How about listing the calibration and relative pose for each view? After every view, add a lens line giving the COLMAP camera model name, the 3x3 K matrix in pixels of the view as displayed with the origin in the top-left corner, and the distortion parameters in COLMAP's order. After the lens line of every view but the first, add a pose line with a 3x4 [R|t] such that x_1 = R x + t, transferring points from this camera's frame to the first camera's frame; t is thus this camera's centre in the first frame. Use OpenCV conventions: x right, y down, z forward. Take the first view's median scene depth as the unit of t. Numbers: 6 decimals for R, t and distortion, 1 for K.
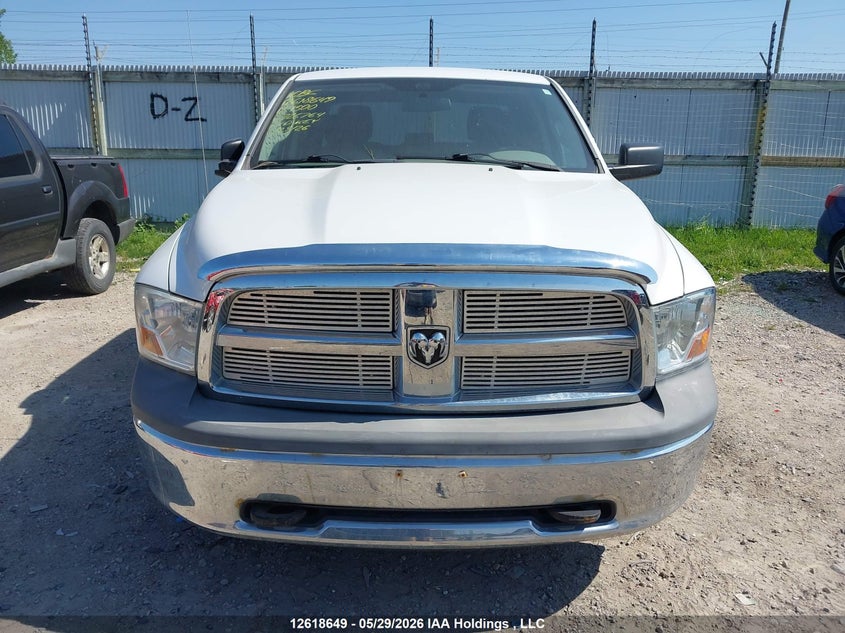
lens RADIAL K [[667.3, 0, 422.5], [0, 667.3, 316.5], [0, 0, 1]] dist [0.015788, -0.012838]
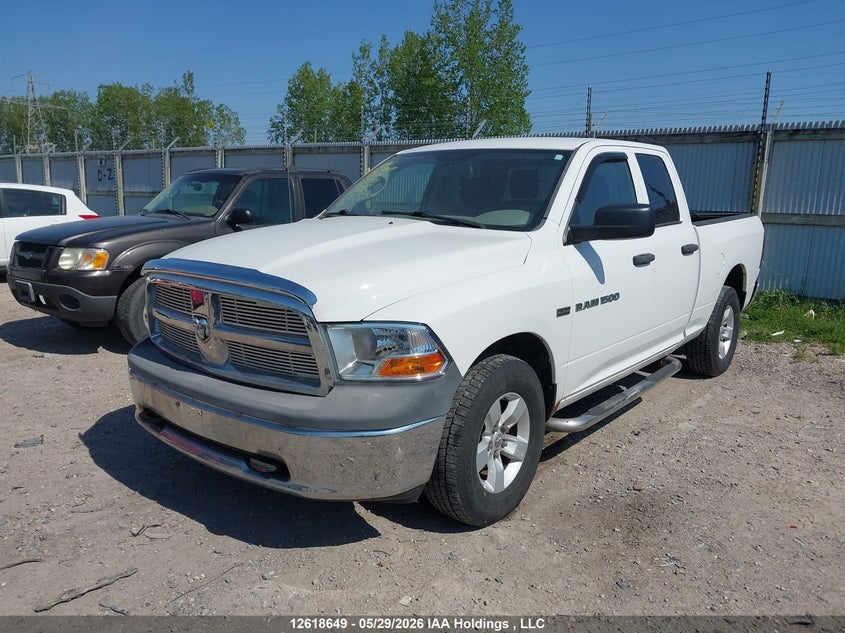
lens RADIAL K [[685.3, 0, 422.5], [0, 685.3, 316.5], [0, 0, 1]] dist [0.013130, -0.002213]
pose [[0.764921, 0.115733, -0.633642, 1.118246], [-0.170286, 0.985061, -0.025647, -0.022537], [0.621208, 0.127518, 0.773201, 0.053755]]
